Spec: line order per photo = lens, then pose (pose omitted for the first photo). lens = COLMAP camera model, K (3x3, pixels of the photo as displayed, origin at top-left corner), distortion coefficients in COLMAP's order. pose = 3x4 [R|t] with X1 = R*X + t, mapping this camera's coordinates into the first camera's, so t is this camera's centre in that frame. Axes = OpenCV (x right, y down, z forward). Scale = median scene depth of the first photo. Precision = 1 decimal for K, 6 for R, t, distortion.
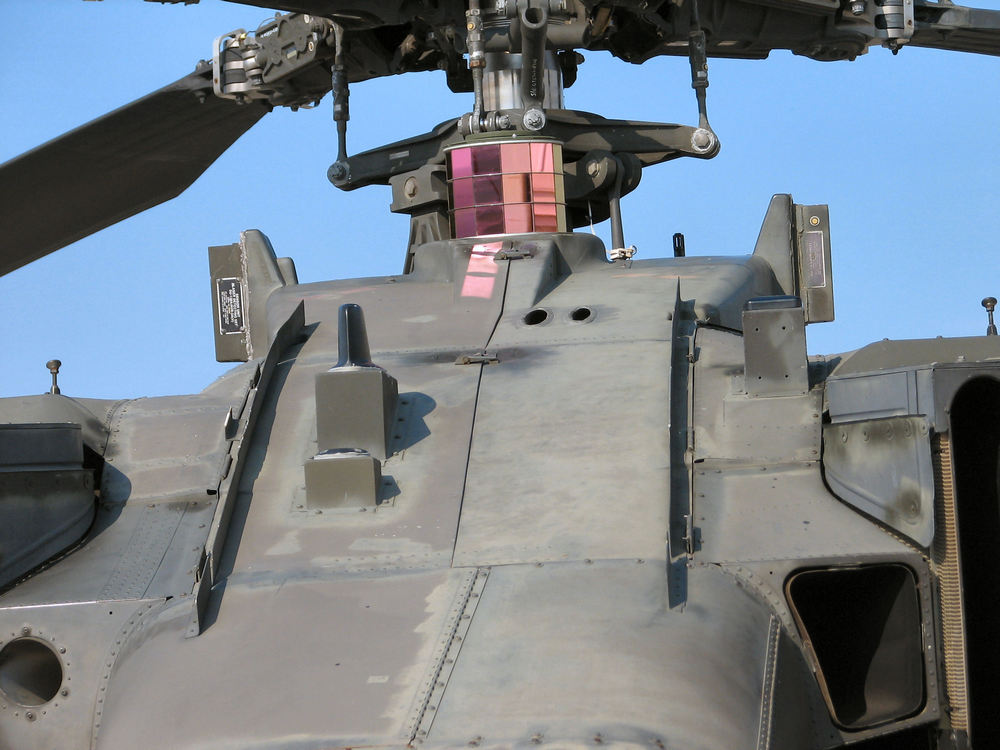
lens RADIAL K [[4540.7, 0, 500.0], [0, 4540.7, 375.0], [0, 0, 1]] dist [-0.113674, -2.853552]
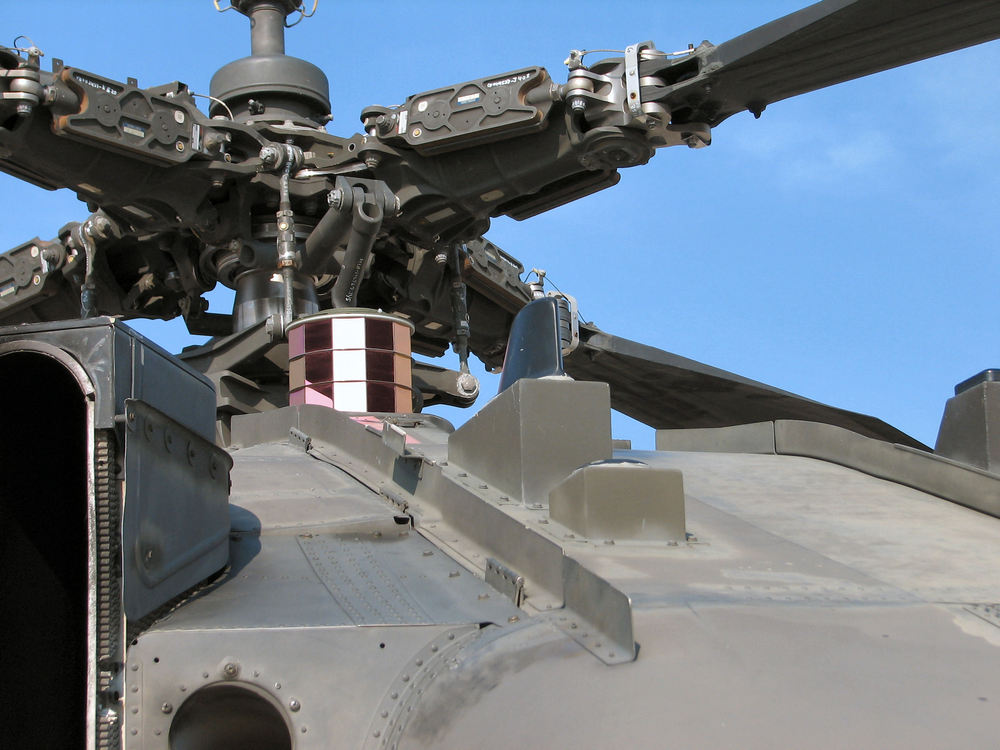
lens RADIAL K [[2478.3, 0, 500.0], [0, 2478.3, 375.0], [0, 0, 1]] dist [0.059578, 0.288618]
pose [[0.937967, 0.107925, 0.329501, -0.132404], [-0.038766, 0.977006, -0.209656, 0.062031], [-0.344552, 0.183877, 0.920583, 0.503012]]
